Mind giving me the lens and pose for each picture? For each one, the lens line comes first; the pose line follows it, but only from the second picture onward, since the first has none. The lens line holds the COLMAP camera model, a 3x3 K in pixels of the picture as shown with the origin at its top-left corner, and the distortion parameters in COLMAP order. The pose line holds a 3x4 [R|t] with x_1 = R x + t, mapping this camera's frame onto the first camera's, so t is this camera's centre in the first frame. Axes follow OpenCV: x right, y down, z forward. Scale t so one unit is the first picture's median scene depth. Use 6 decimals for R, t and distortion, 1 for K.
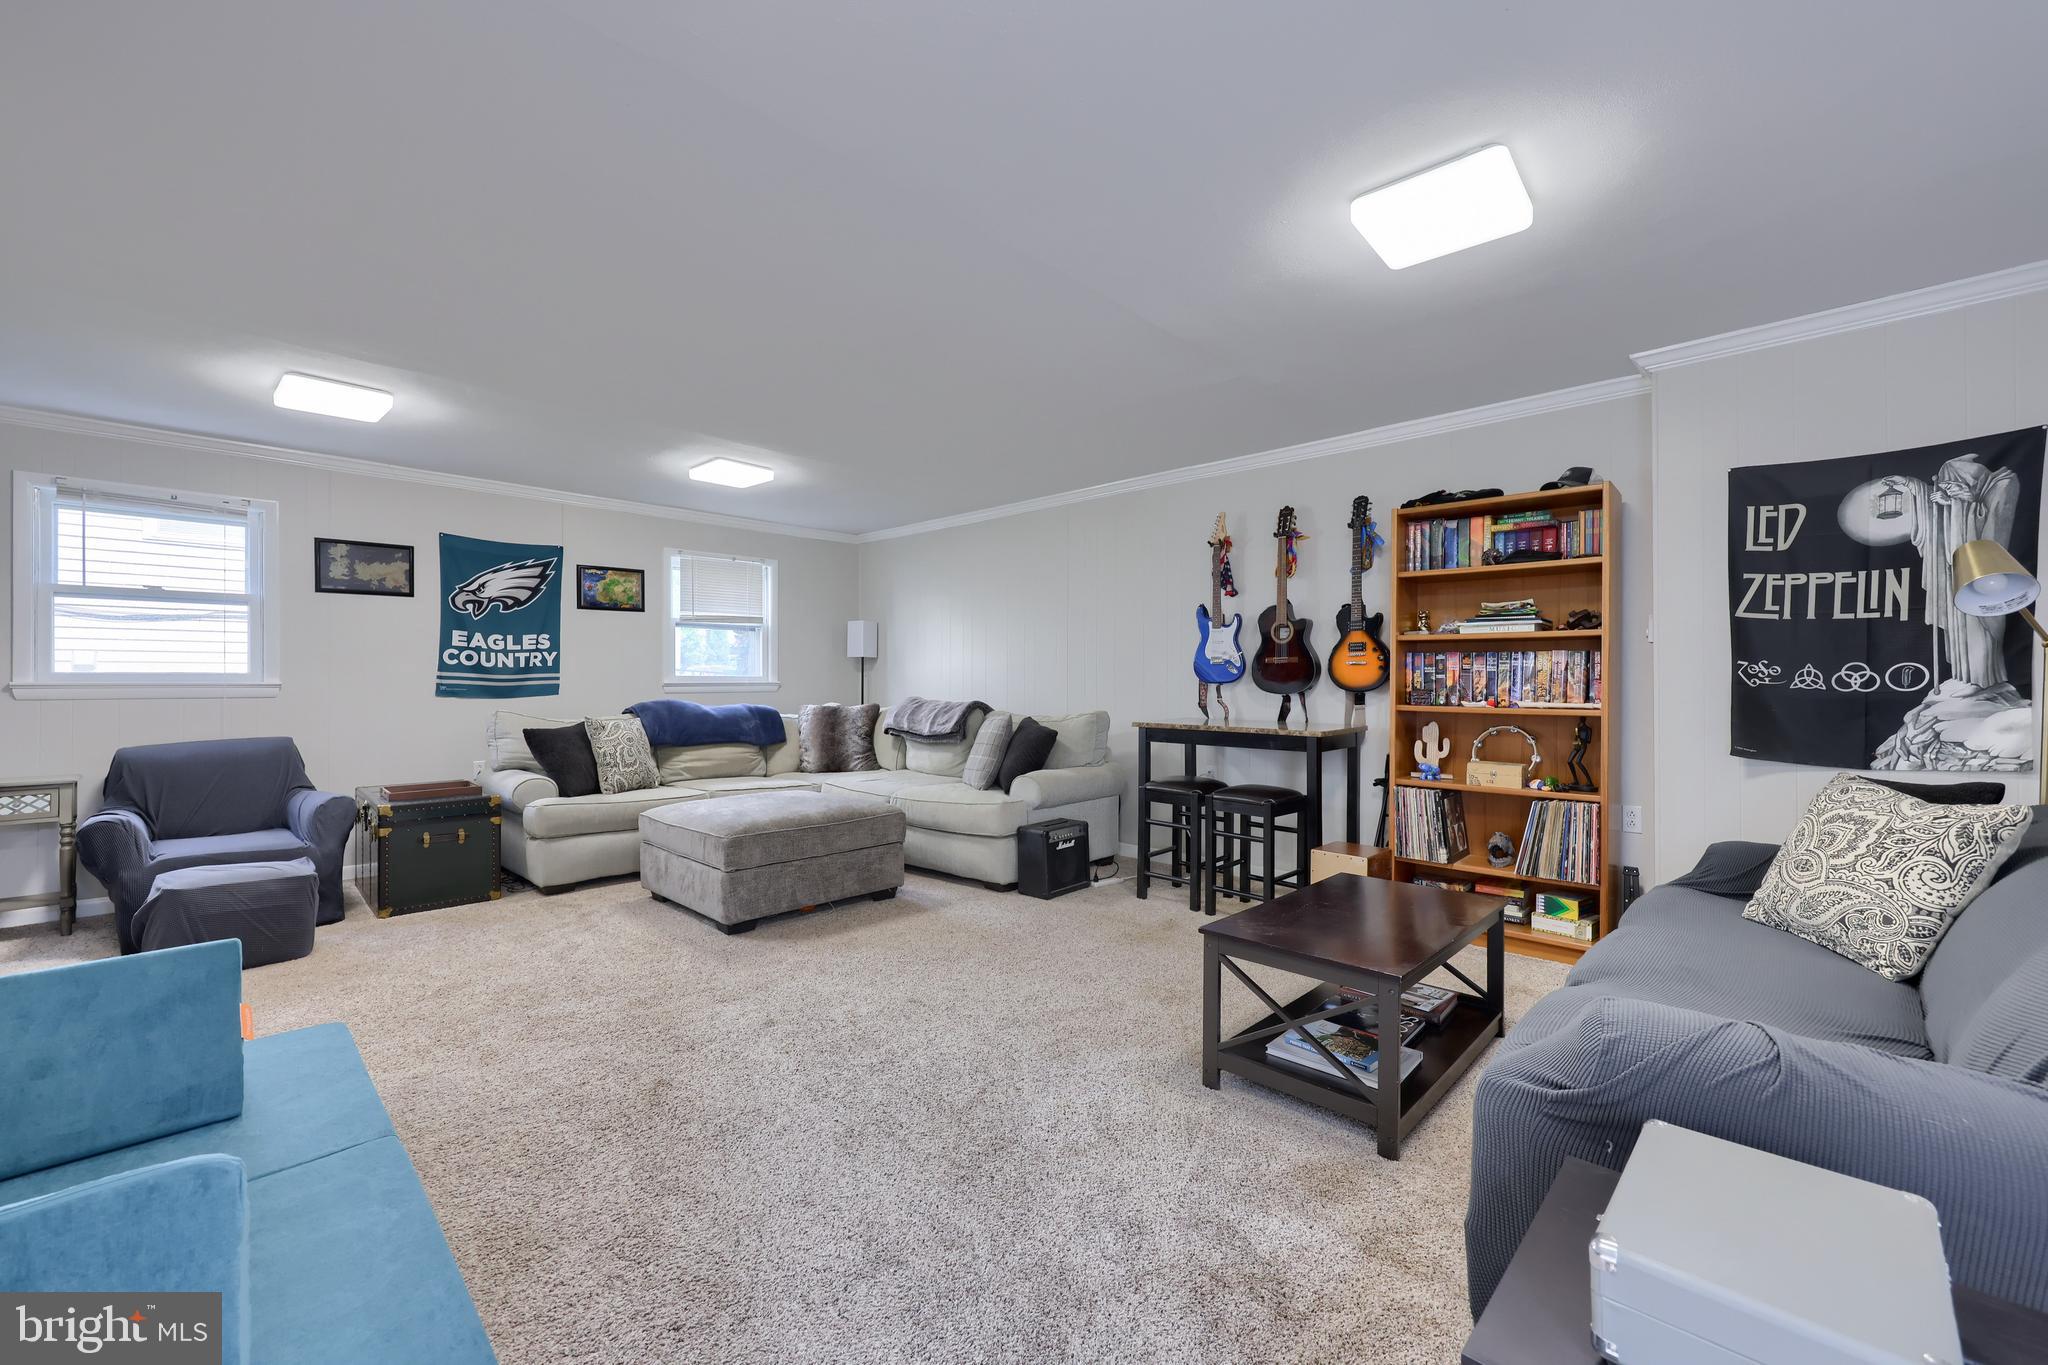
lens RADIAL K [[829.0, 0, 1016.5], [0, 829.0, 684.4], [0, 0, 1]] dist [-0.000147, -0.000438]
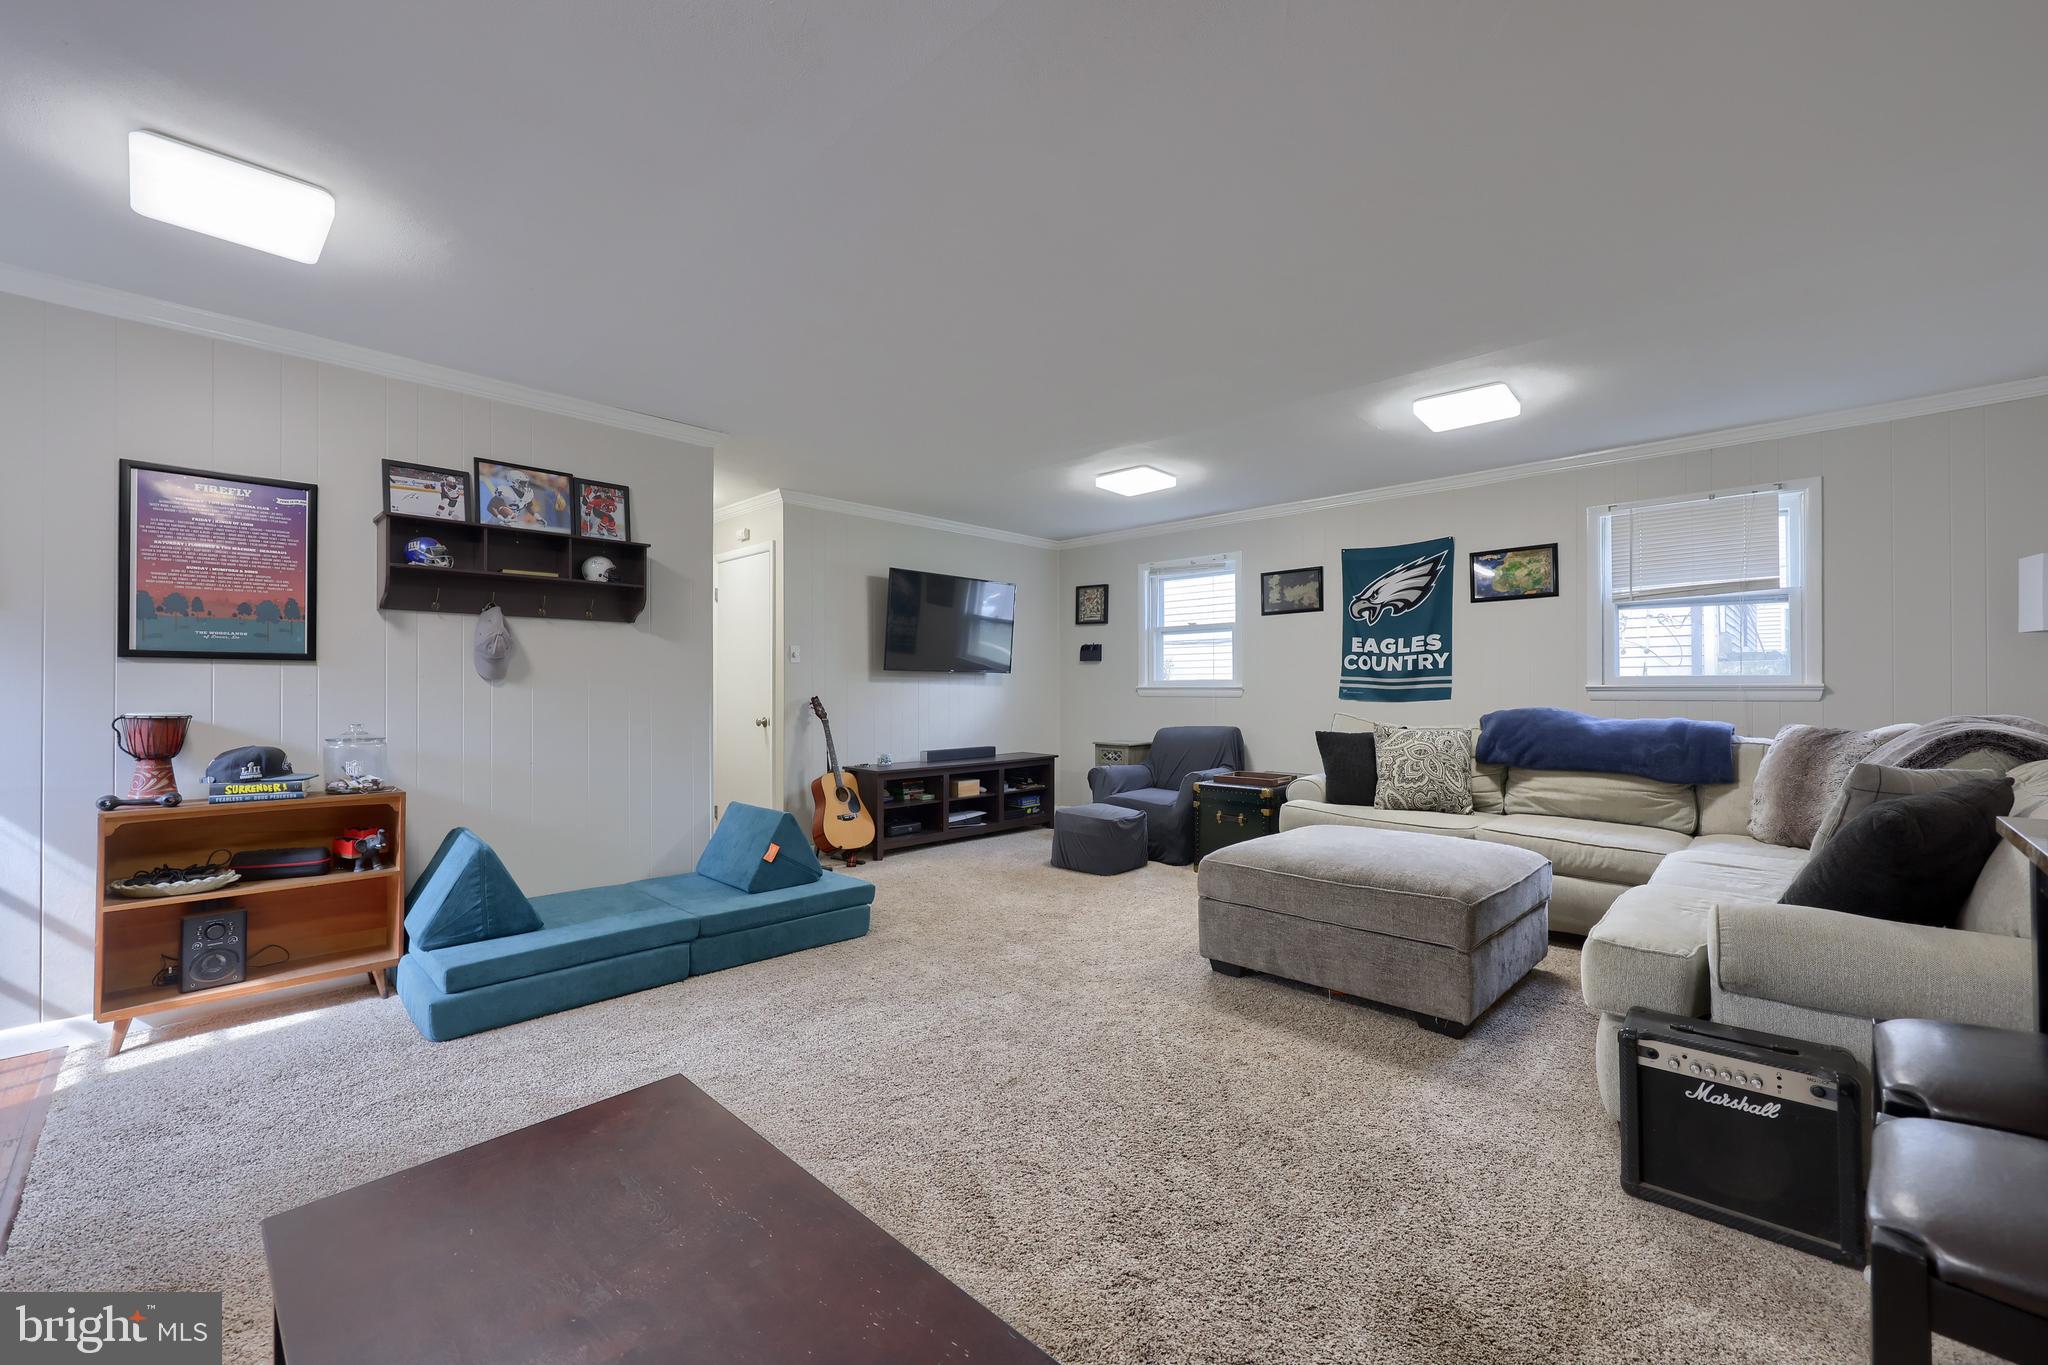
lens RADIAL K [[829.0, 0, 1031.8], [0, 829.0, 685.1], [0, 0, 1]] dist [-0.000147, -0.000438]
pose [[-0.003958, -0.001608, -0.999991, 0.386224], [0.000030, 0.999999, -0.001608, -0.002018], [0.999992, -0.000036, -0.003958, 0.572223]]
